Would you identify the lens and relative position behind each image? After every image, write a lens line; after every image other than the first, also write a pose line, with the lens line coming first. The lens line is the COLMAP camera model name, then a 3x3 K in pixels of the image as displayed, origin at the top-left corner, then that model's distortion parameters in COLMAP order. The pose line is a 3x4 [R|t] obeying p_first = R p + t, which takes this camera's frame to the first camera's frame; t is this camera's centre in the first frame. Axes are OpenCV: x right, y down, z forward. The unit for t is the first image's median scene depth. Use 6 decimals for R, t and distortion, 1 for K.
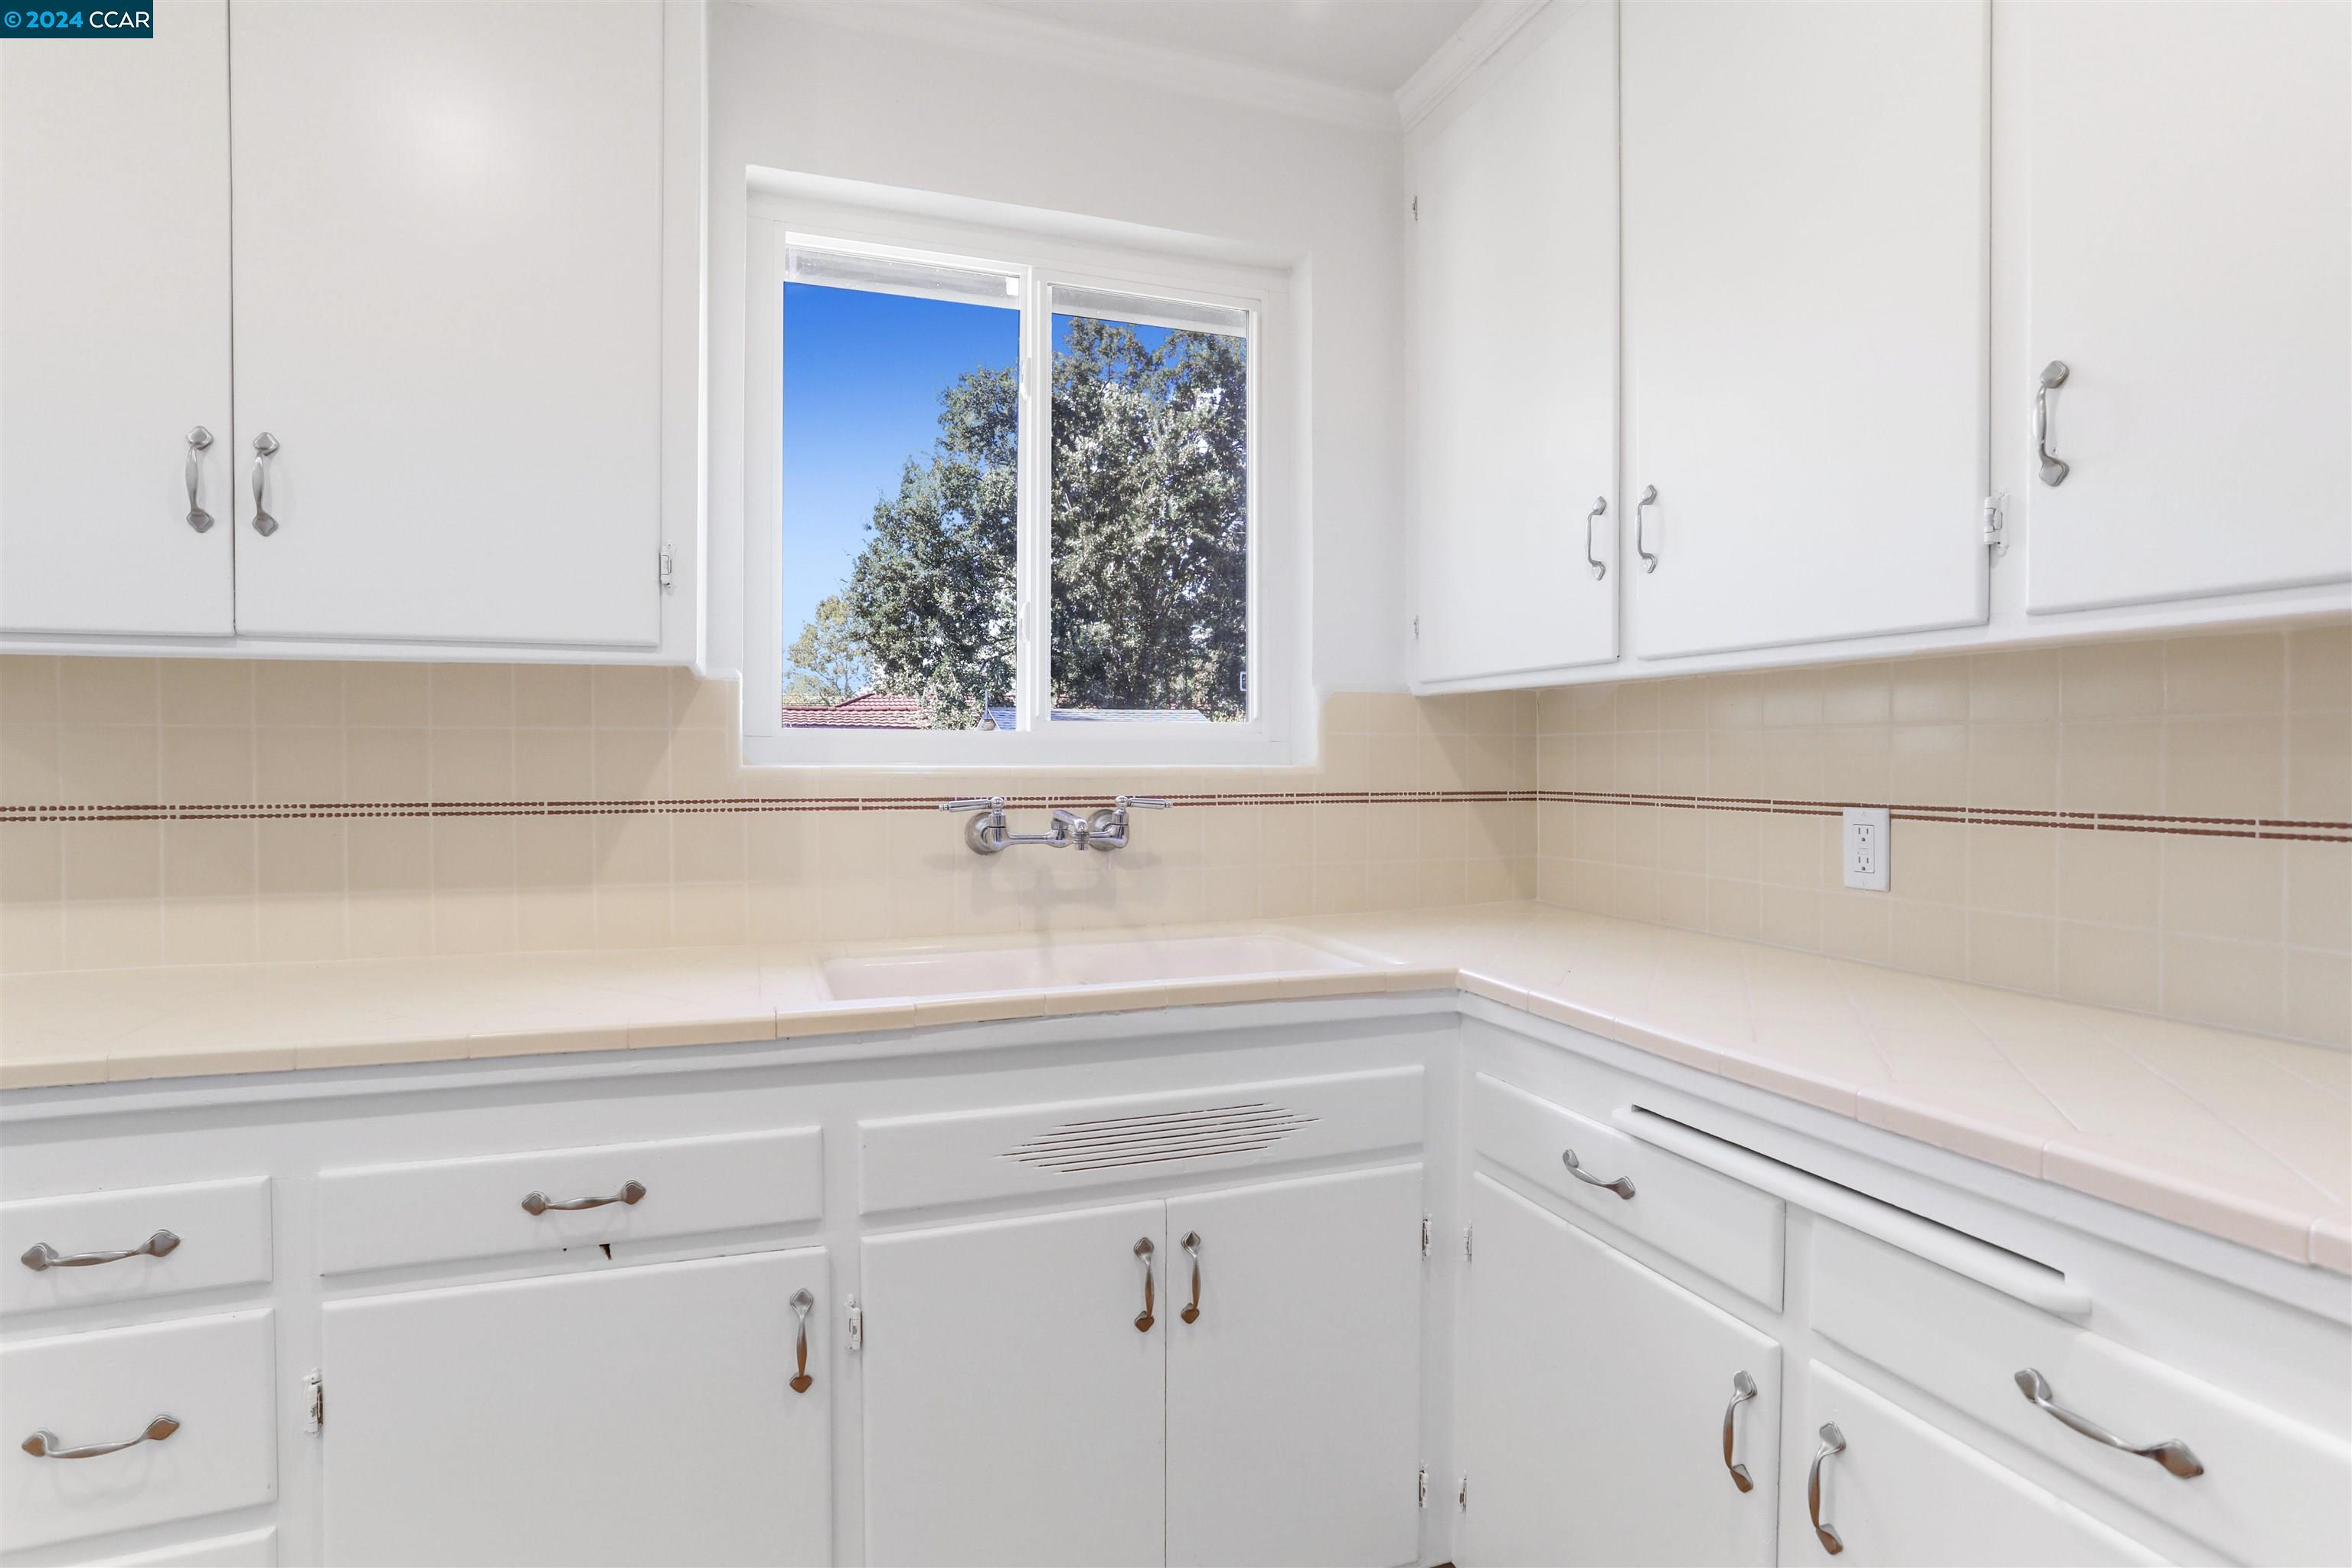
lens RADIAL K [[1178.4, 0, 1176.0], [0, 1178.4, 784.0], [0, 0, 1]] dist [-0.002028, 0.000014]
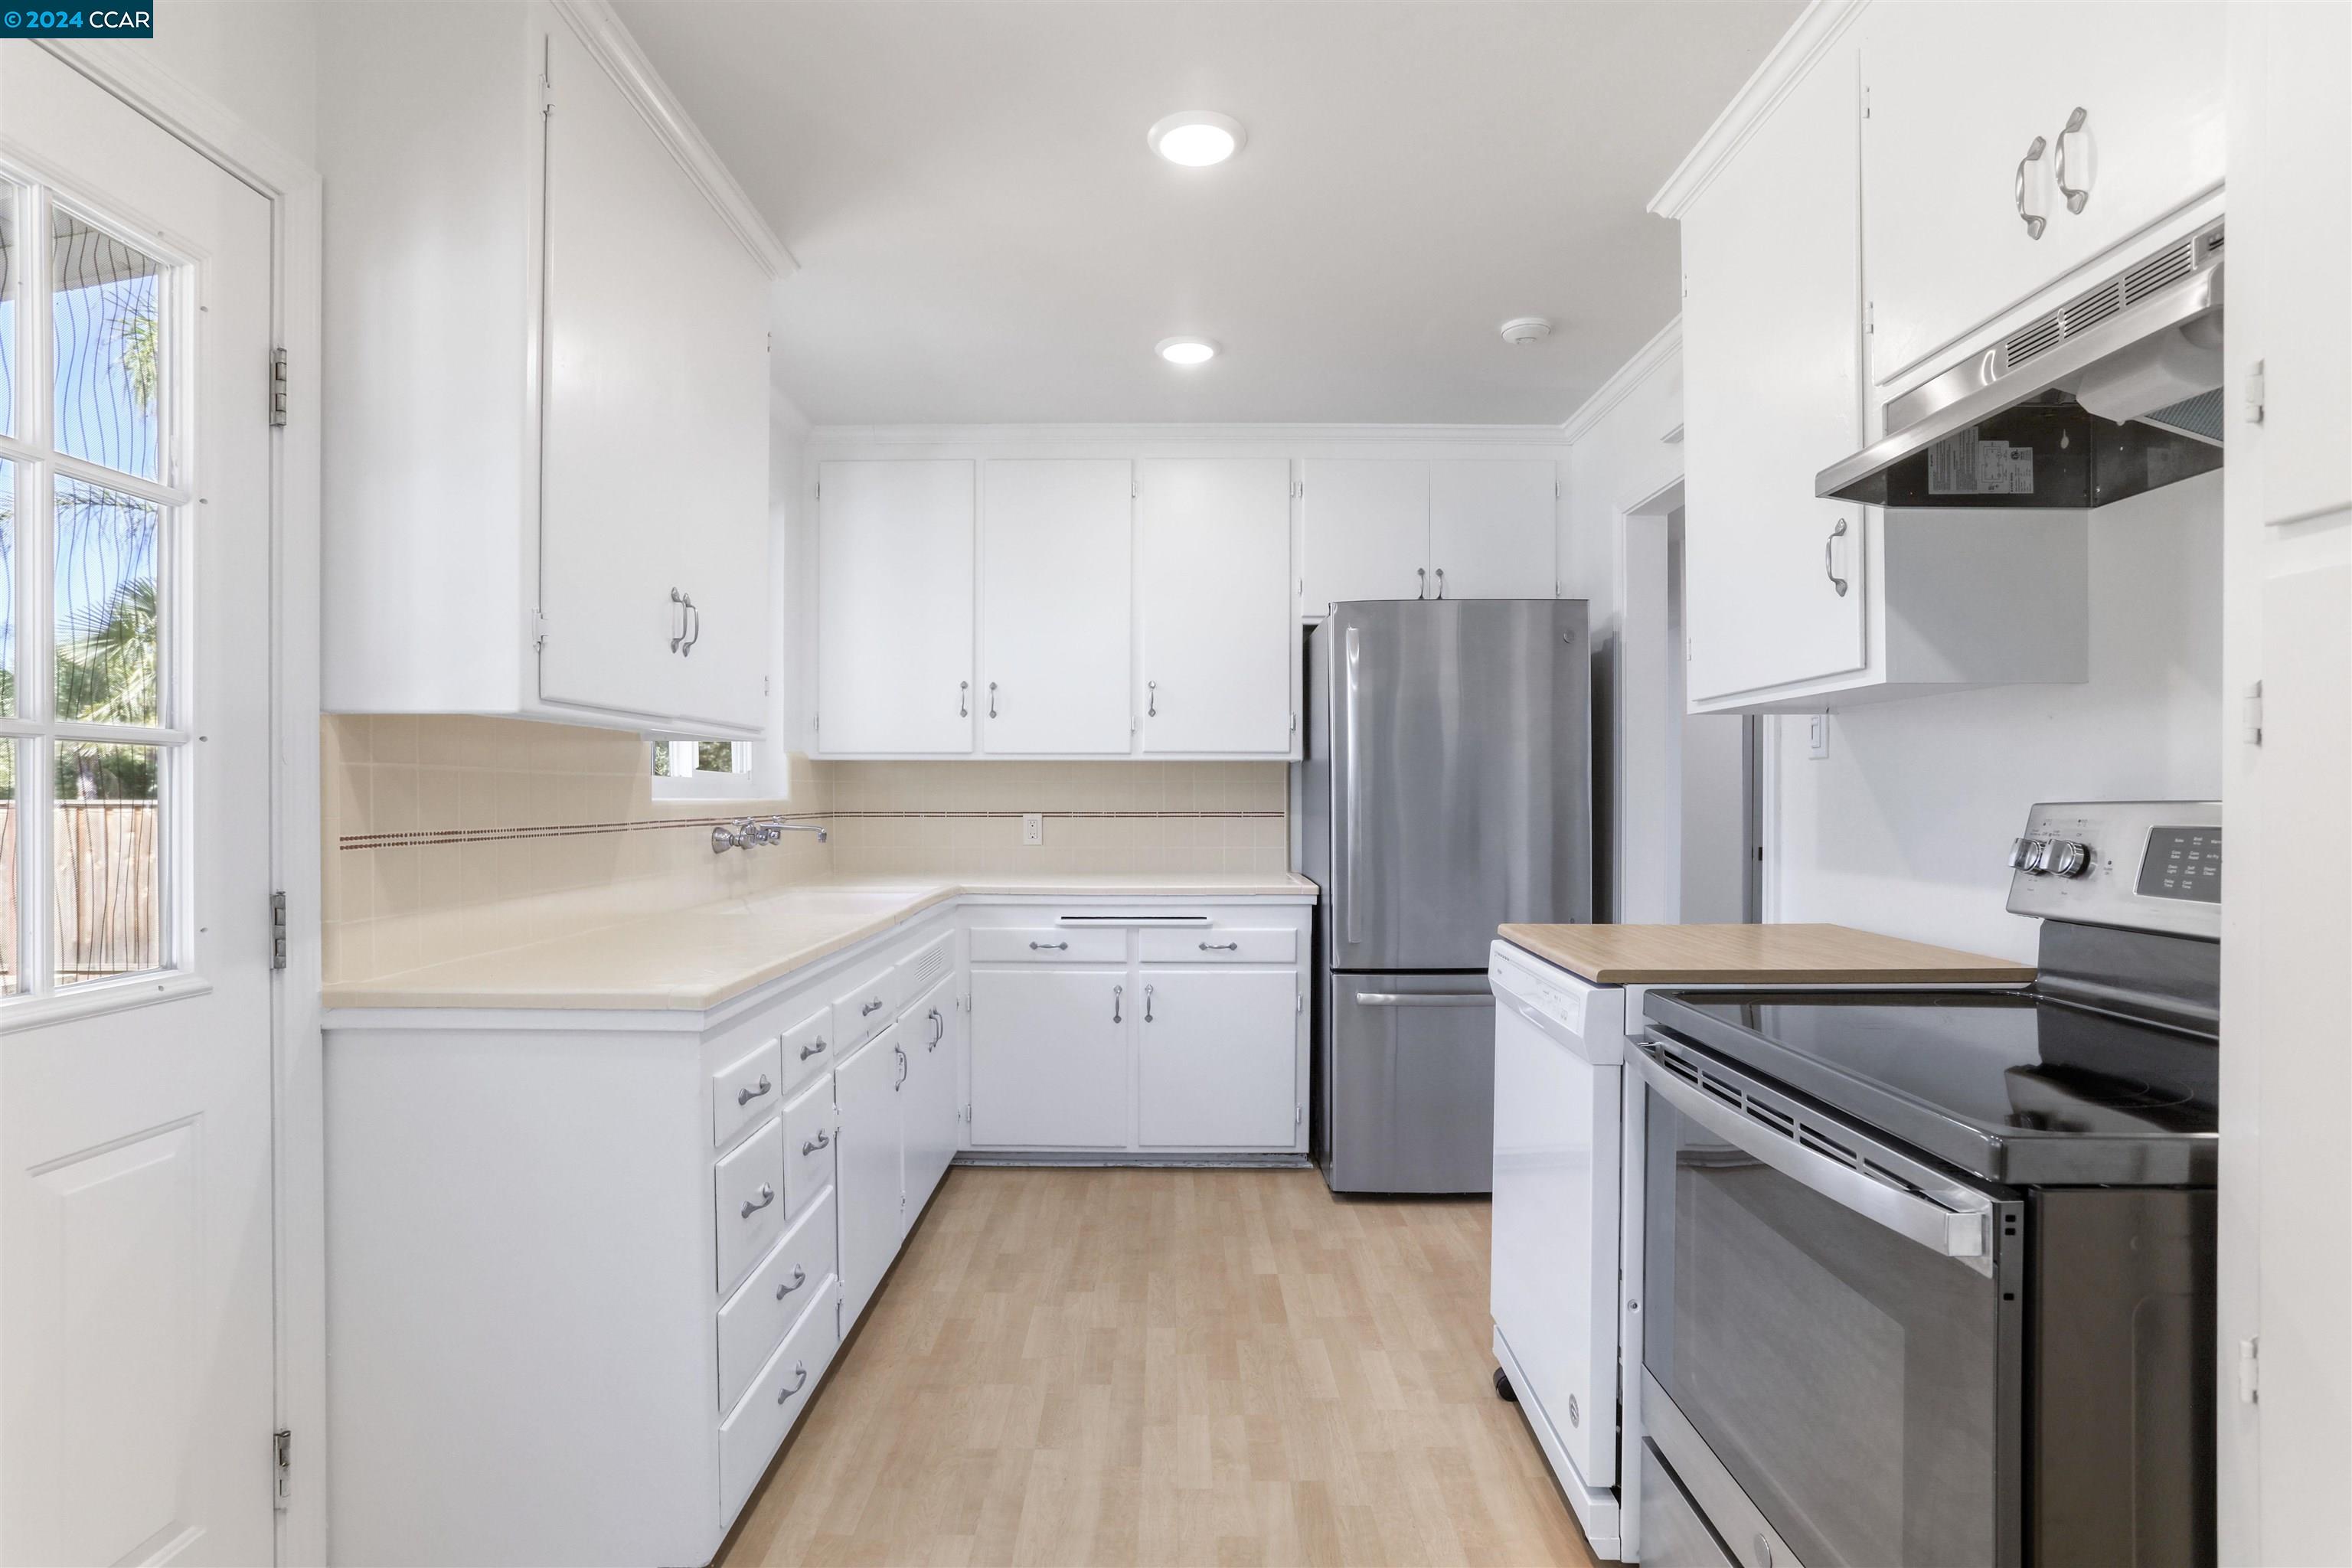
lens RADIAL K [[1178.4, 0, 1176.0], [0, 1178.4, 784.0], [0, 0, 1]] dist [-0.002028, 0.000014]
pose [[0.389467, 0.005118, 0.921026, -1.736575], [0.017987, 0.999752, -0.013161, -0.004913], [-0.920865, 0.021692, 0.389278, -0.299770]]
